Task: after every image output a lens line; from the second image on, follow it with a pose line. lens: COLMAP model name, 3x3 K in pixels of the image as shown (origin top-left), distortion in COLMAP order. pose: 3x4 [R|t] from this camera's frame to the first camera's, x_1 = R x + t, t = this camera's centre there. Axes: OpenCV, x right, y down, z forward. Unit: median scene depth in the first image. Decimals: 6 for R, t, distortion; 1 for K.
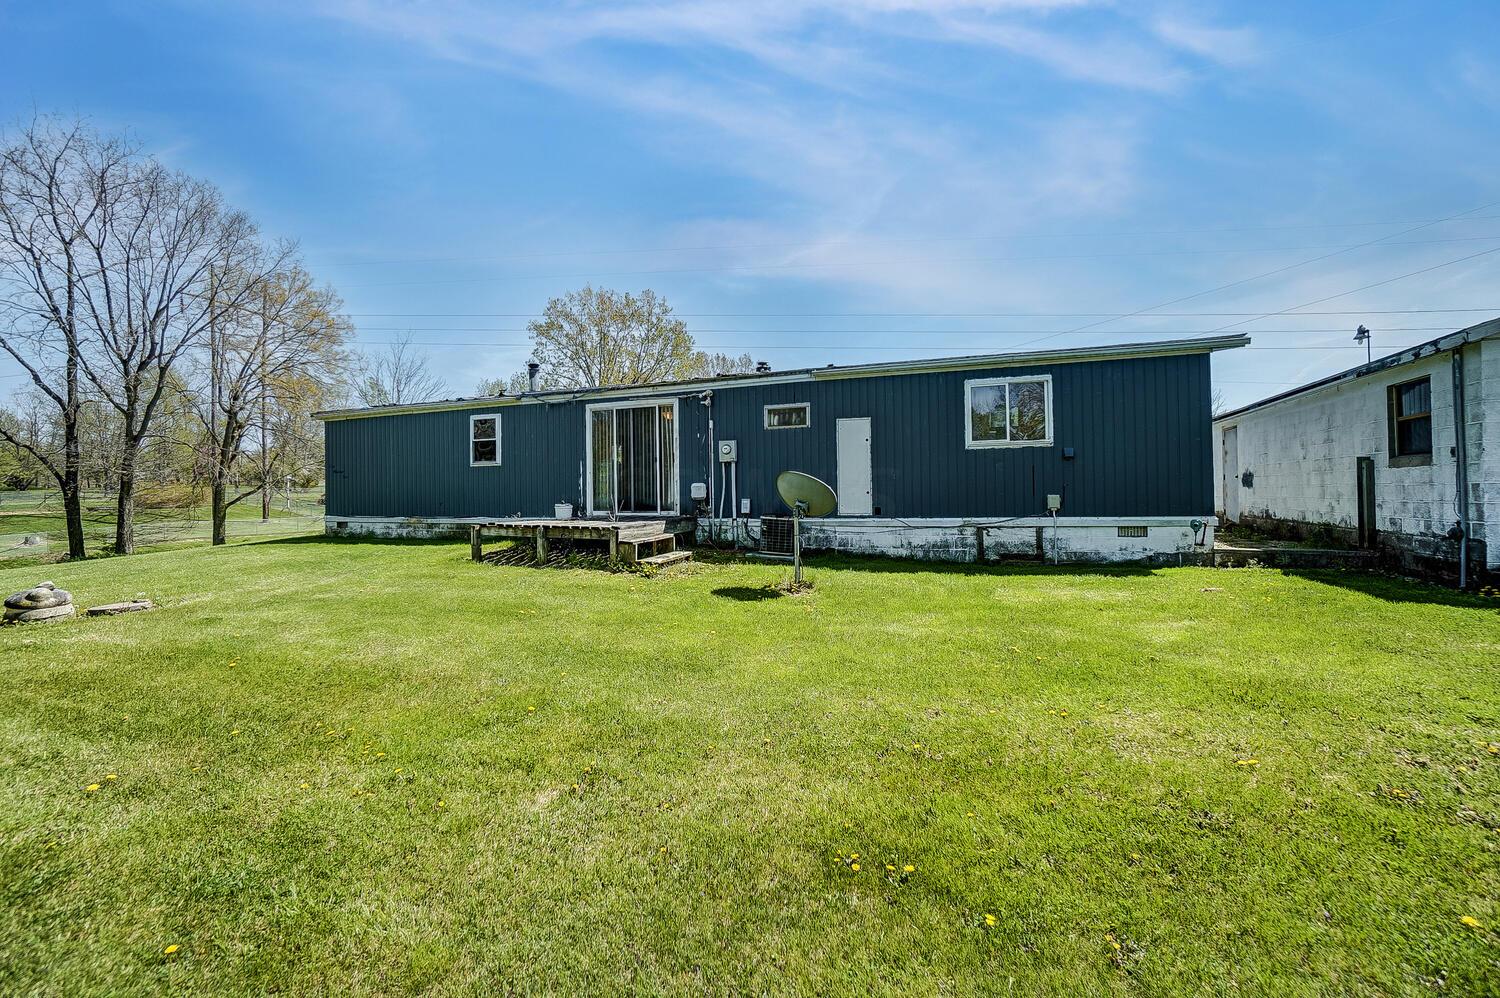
lens RADIAL K [[663.4, 0, 730.5], [0, 663.4, 494.7], [0, 0, 1]] dist [-0.062874, 0.023999]
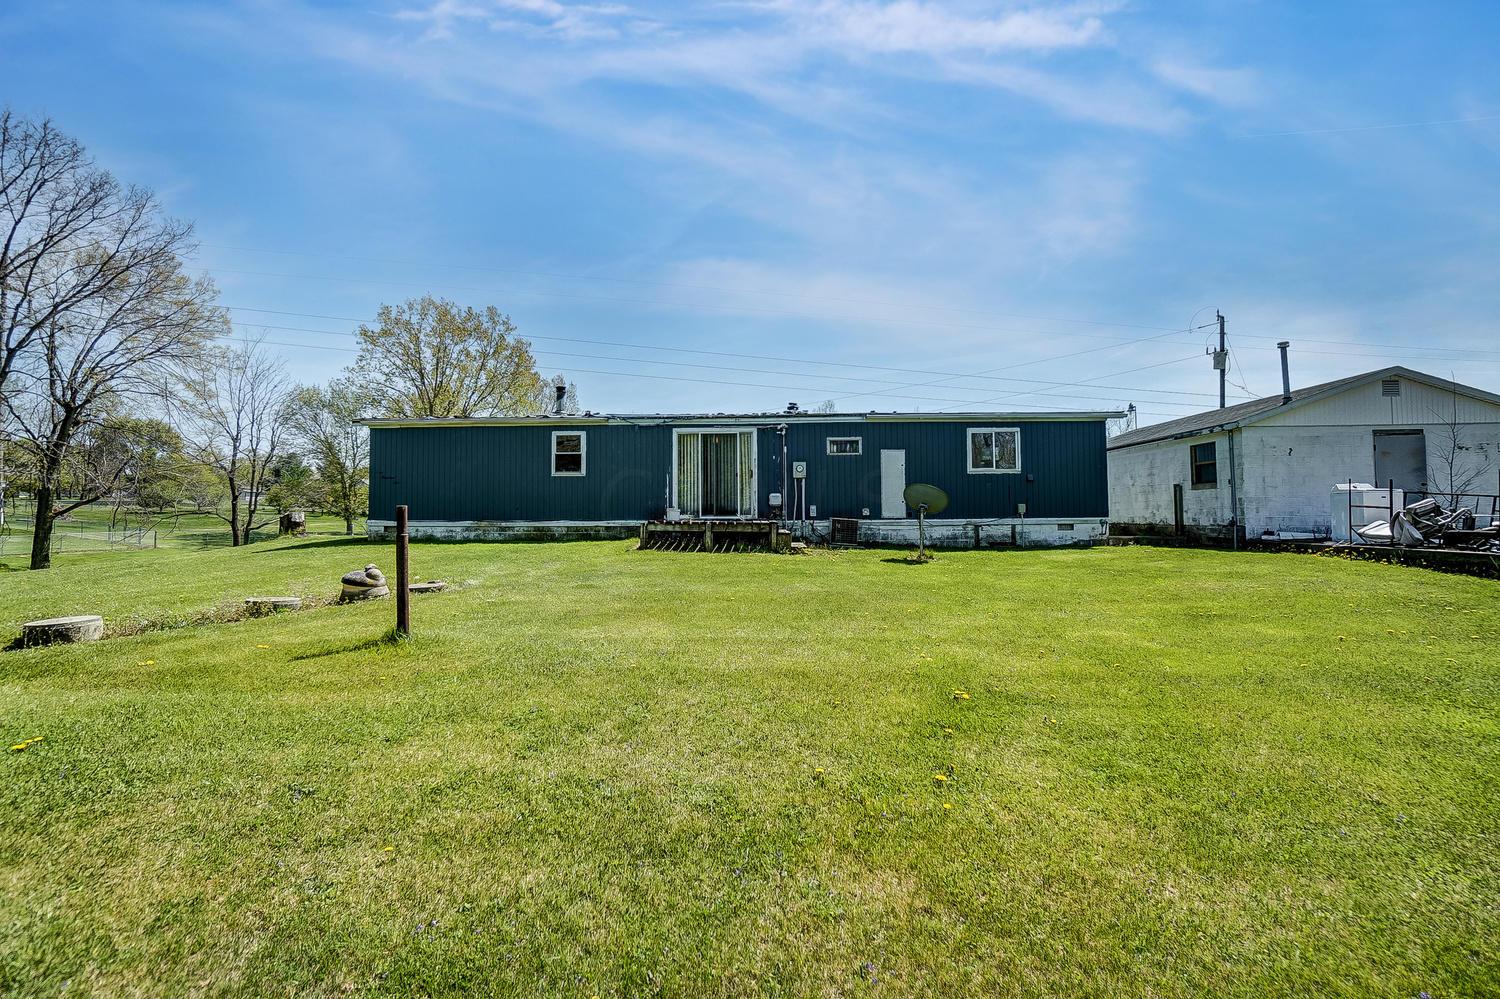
lens RADIAL K [[663.4, 0, 730.5], [0, 663.4, 495.2], [0, 0, 1]] dist [-0.062874, 0.023999]
pose [[0.942250, 0.019784, 0.334325, -0.573586], [-0.007925, 0.999291, -0.036798, 0.035101], [-0.334816, 0.032023, 0.941739, -0.208887]]
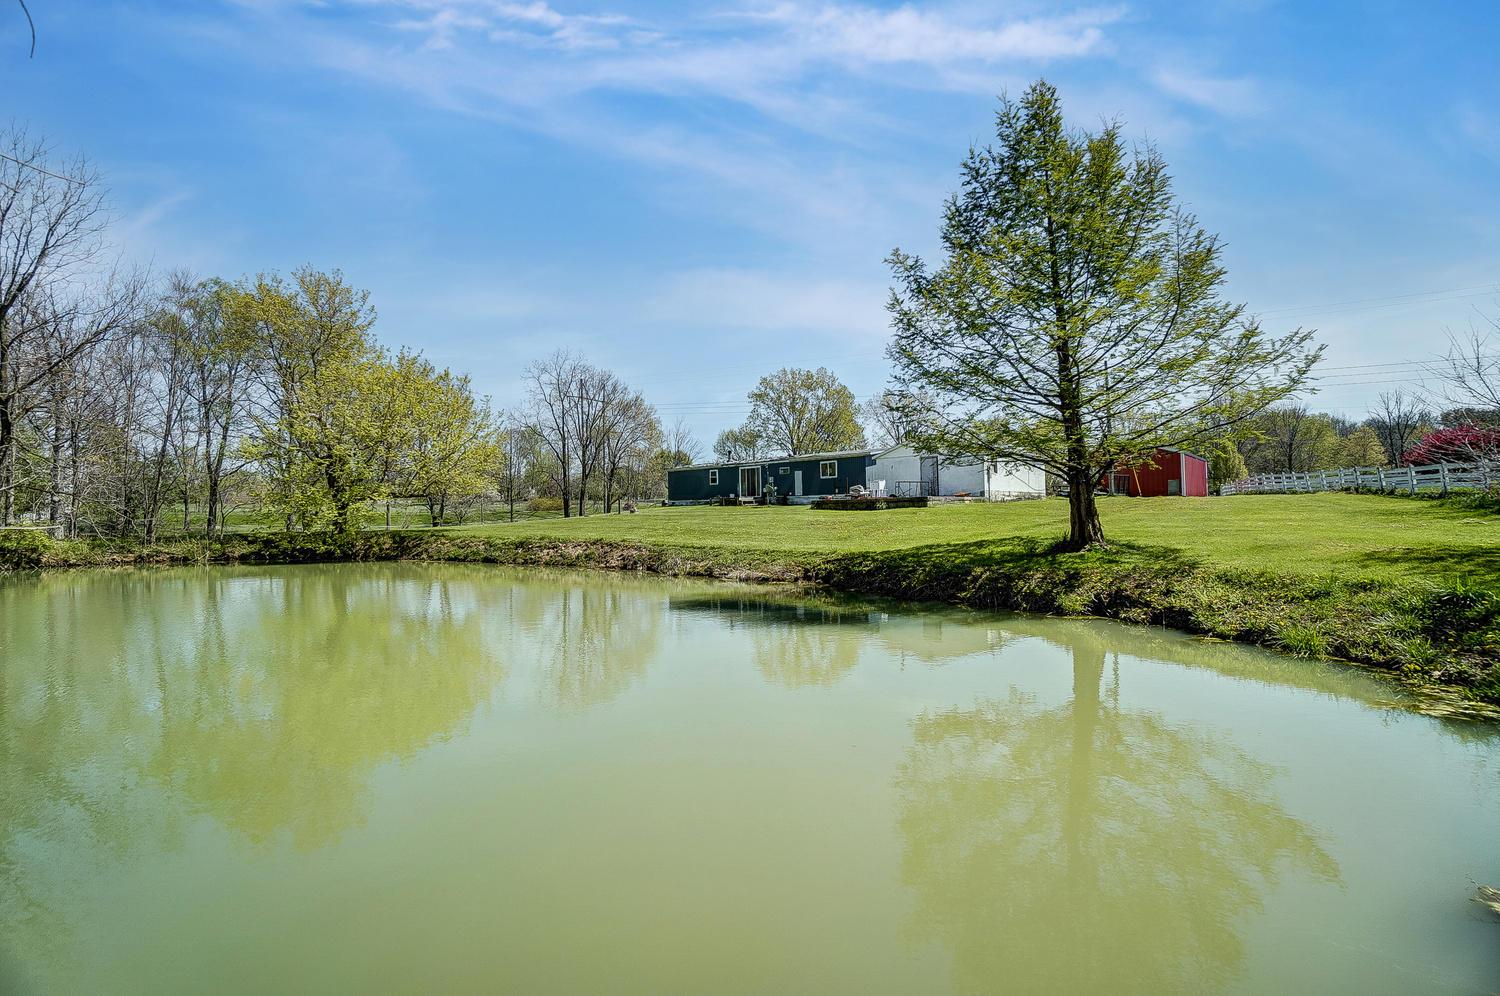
lens RADIAL K [[663.4, 0, 730.5], [0, 663.4, 493.7], [0, 0, 1]] dist [-0.062874, 0.023999]
pose [[0.935648, -0.016637, -0.352542, 1.118570], [0.008894, 0.999683, -0.023573, 0.103921], [0.352822, 0.018921, 0.935499, -2.663574]]
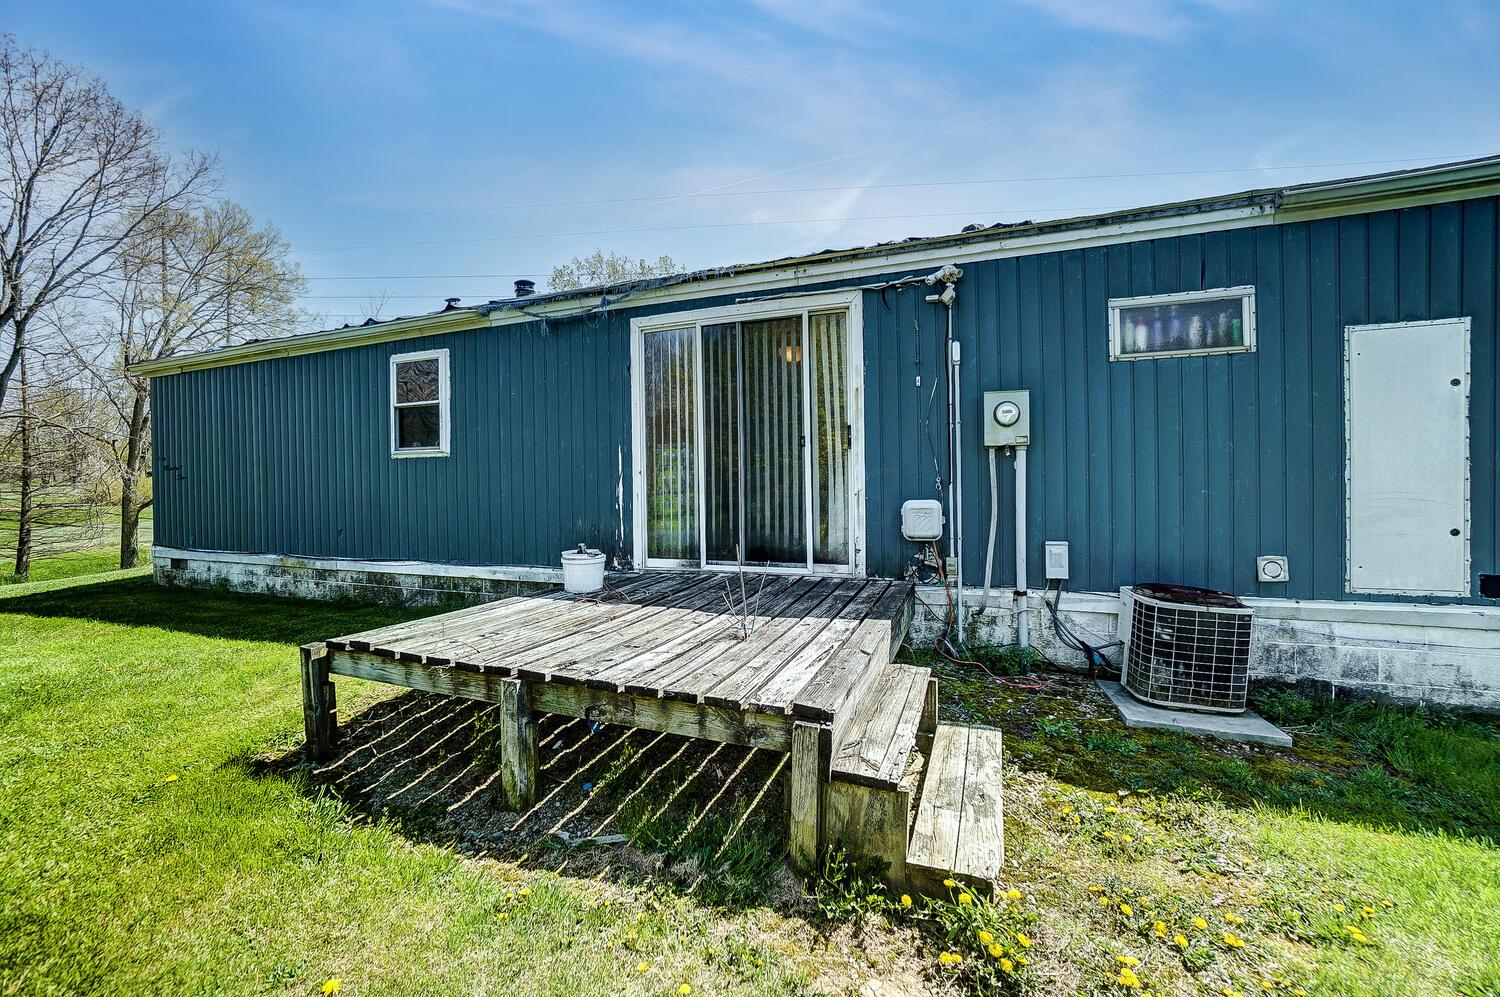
lens RADIAL K [[663.4, 0, 730.5], [0, 663.4, 494.2], [0, 0, 1]] dist [-0.062874, 0.023999]
pose [[0.999950, -0.001421, -0.009882, -0.160307], [0.001567, 0.999889, 0.014796, -0.026876], [0.009860, -0.014811, 0.999842, 0.603316]]
